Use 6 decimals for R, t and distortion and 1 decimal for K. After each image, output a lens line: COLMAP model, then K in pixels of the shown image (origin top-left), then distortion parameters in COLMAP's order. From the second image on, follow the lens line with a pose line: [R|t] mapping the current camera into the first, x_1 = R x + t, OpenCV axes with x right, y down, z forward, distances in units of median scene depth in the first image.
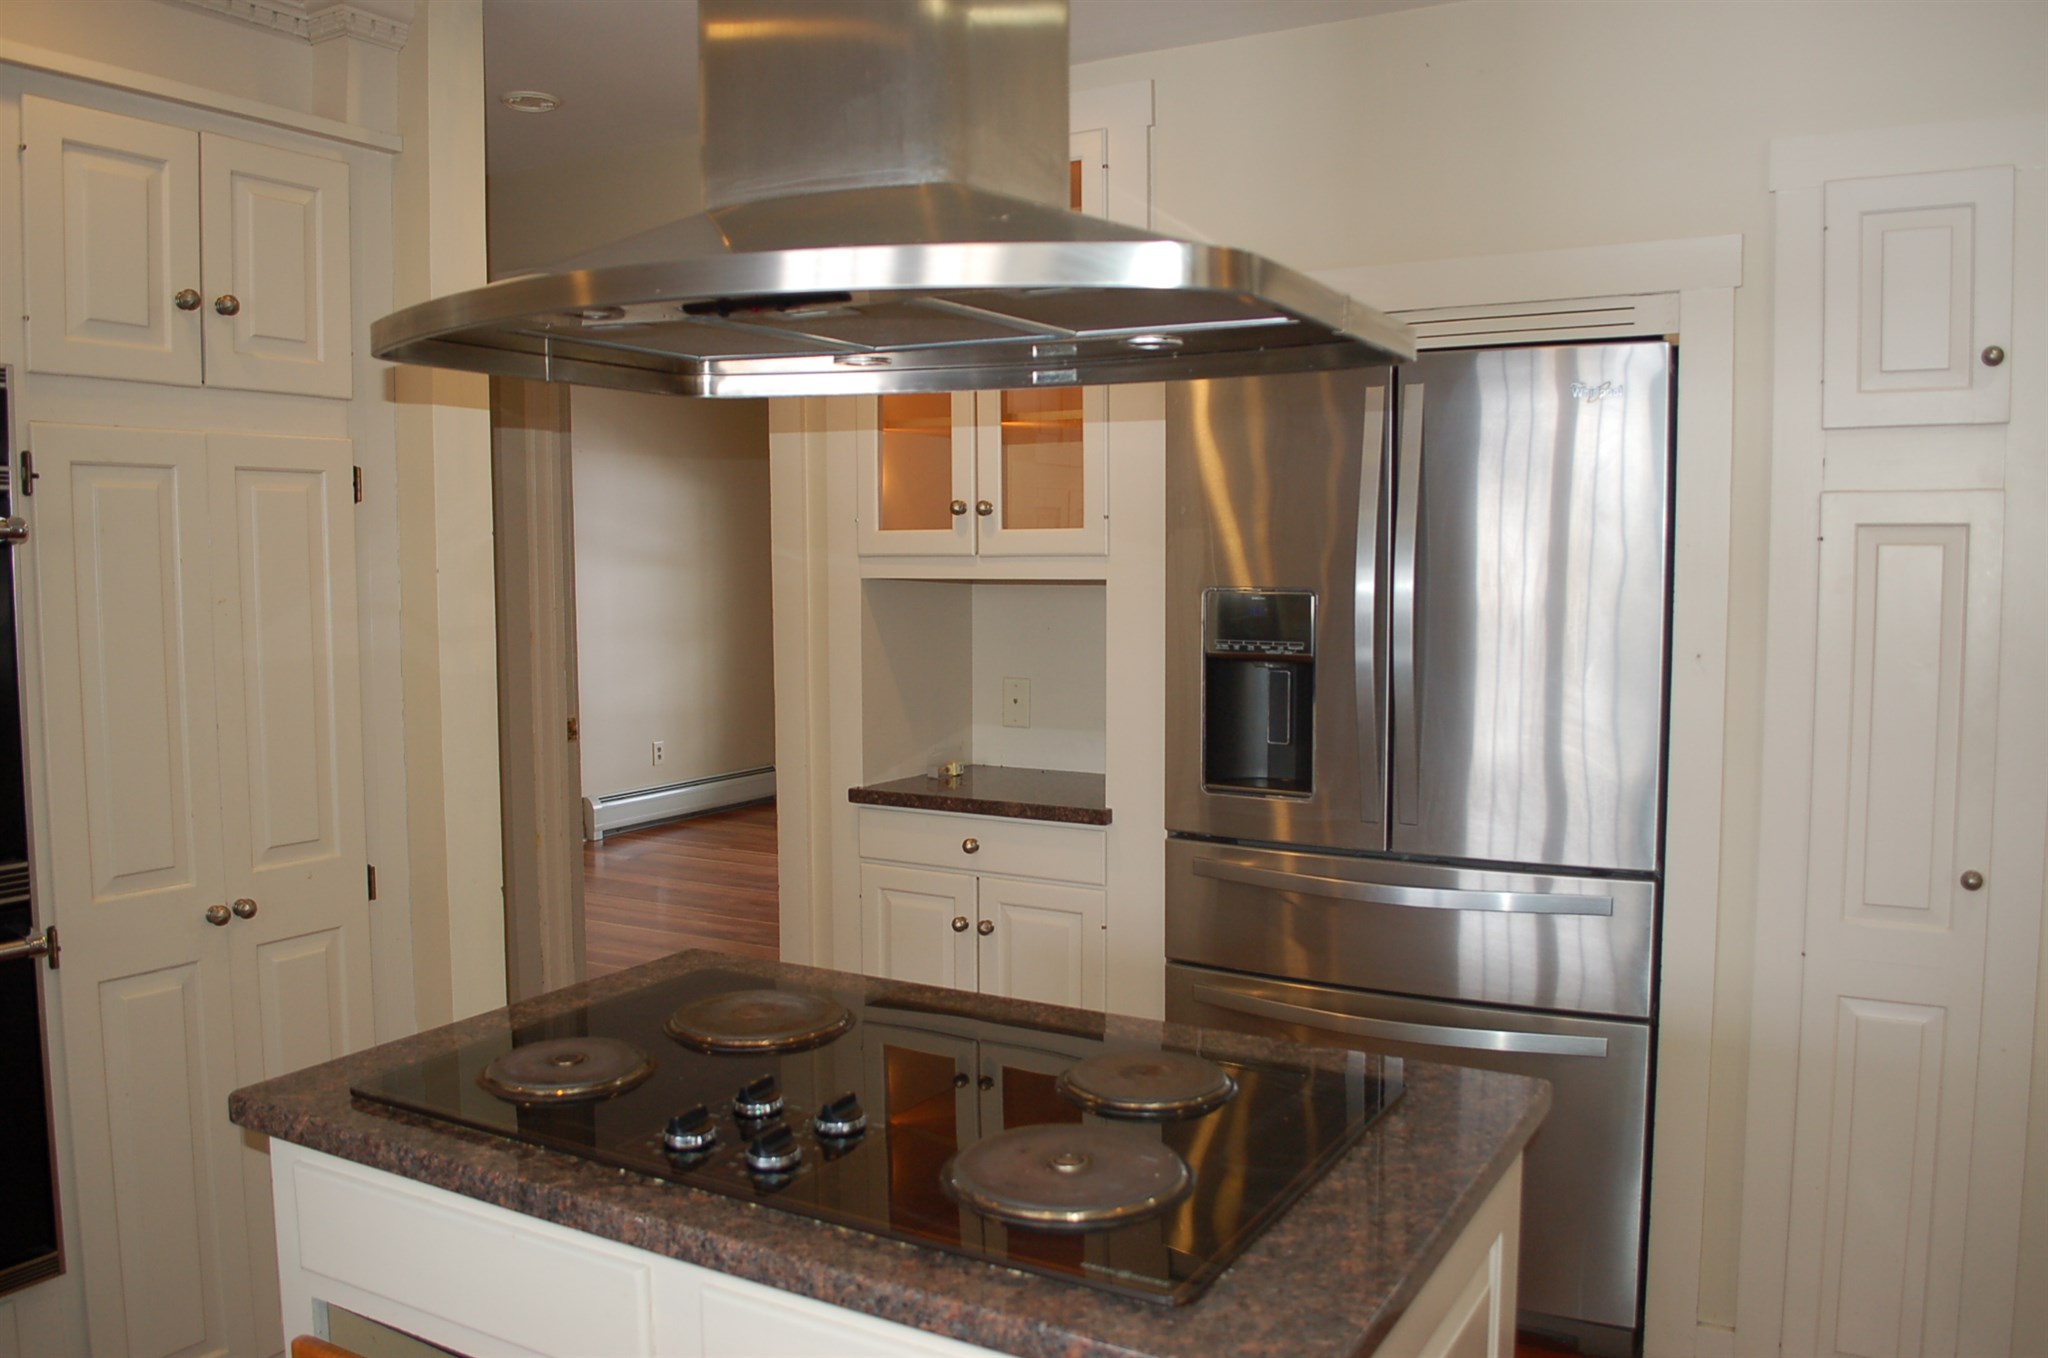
lens RADIAL K [[1614.8, 0, 1013.2], [0, 1614.8, 685.3], [0, 0, 1]] dist [-0.072606, -0.009160]
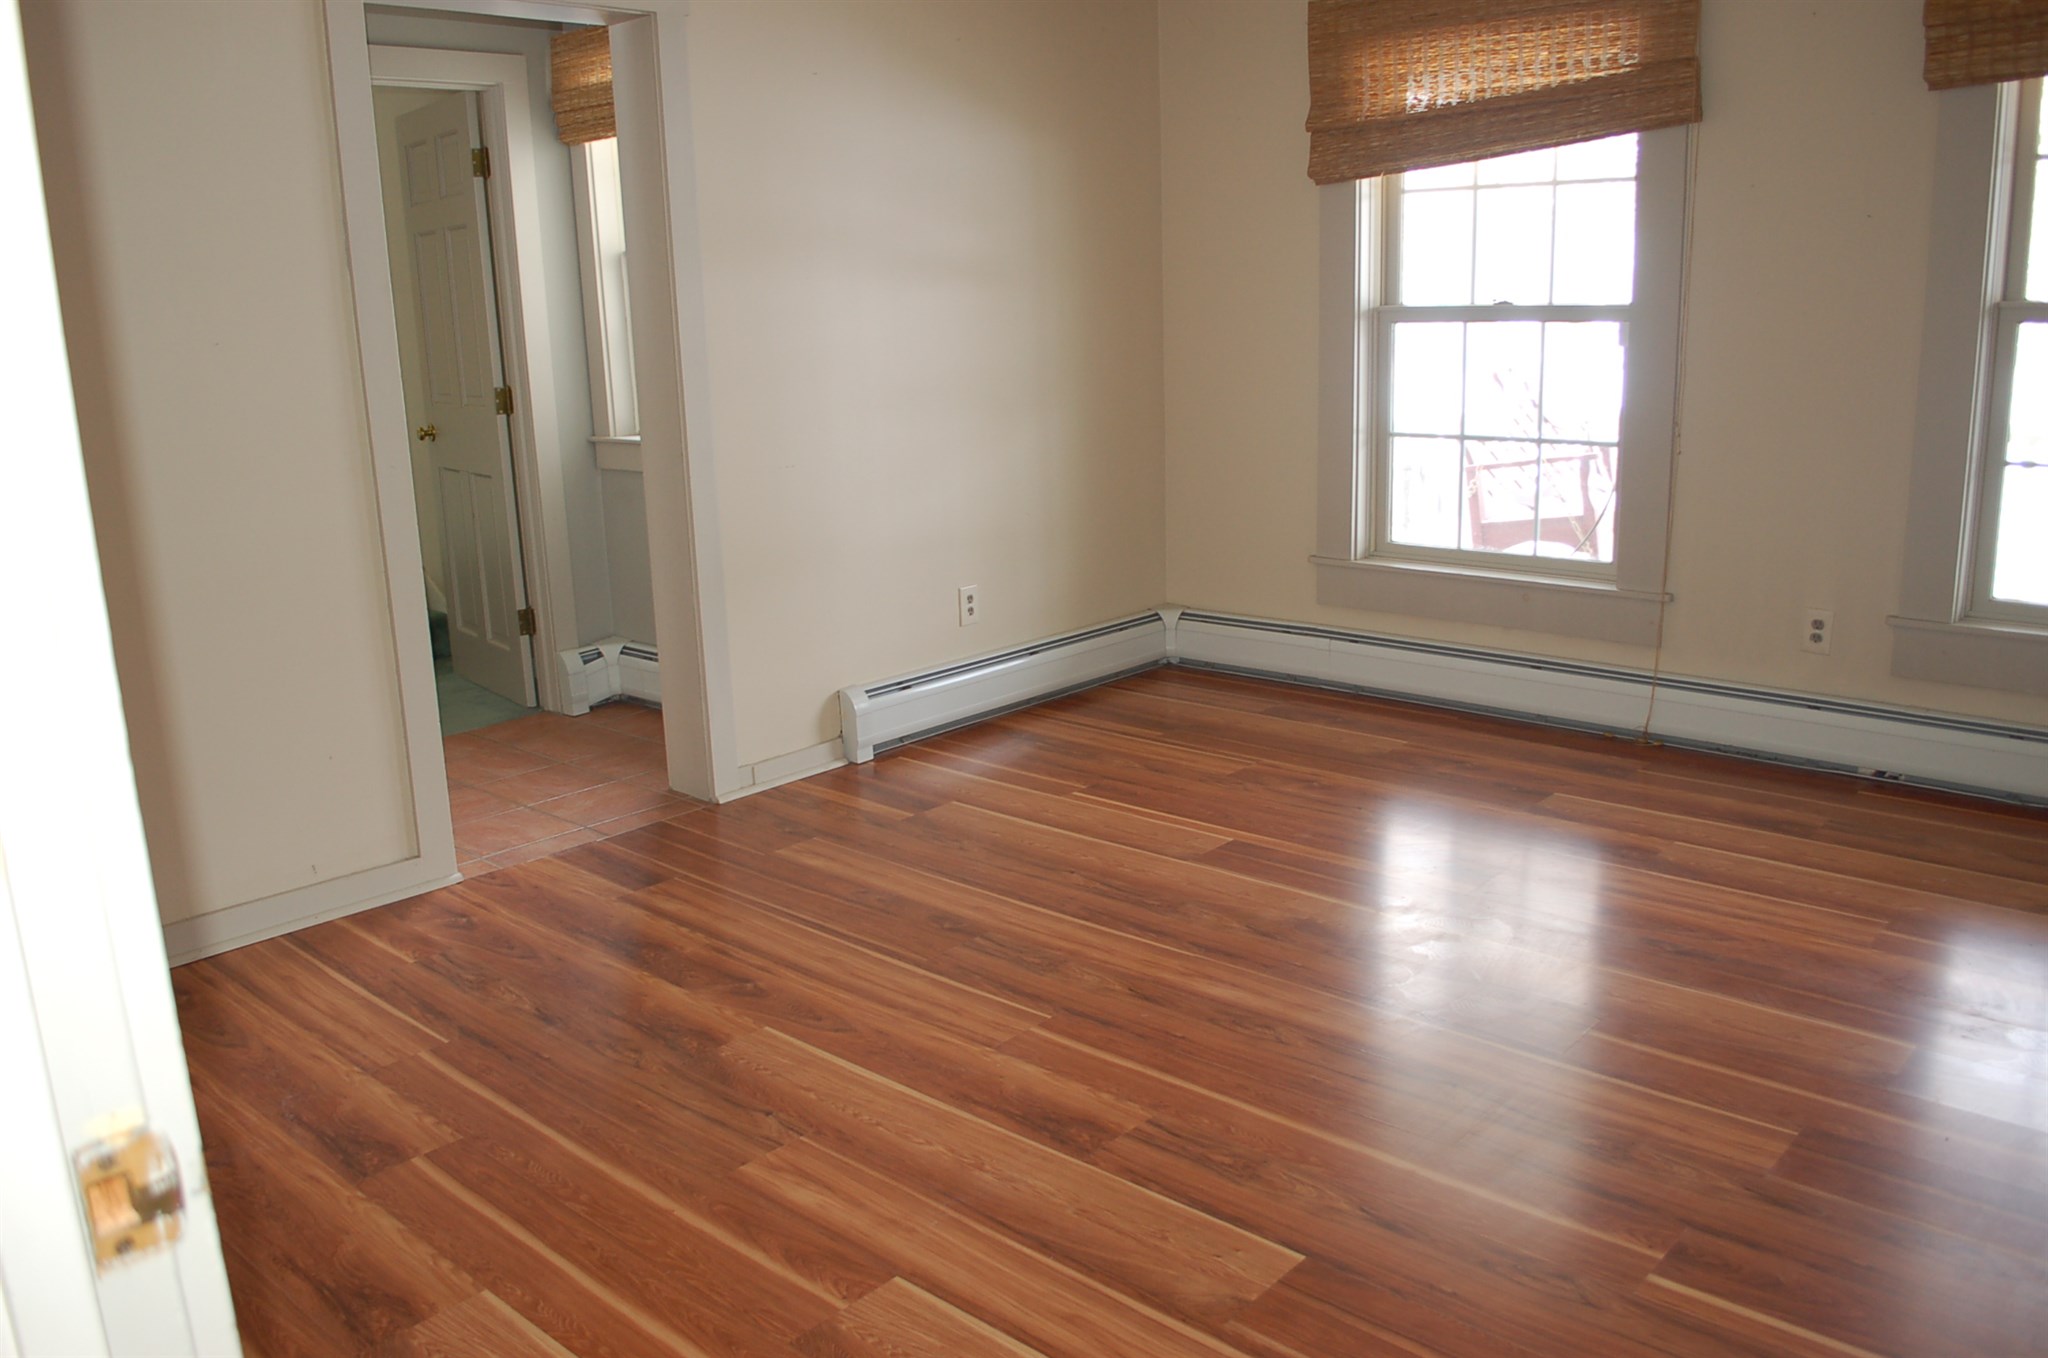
lens RADIAL K [[1614.8, 0, 1013.2], [0, 1614.8, 685.3], [0, 0, 1]] dist [-0.072606, -0.009160]
pose [[0.975005, 0.027359, -0.220491, -0.111279], [0.008659, 0.986956, 0.160754, -0.036214], [0.222013, -0.158646, 0.962051, 0.653014]]
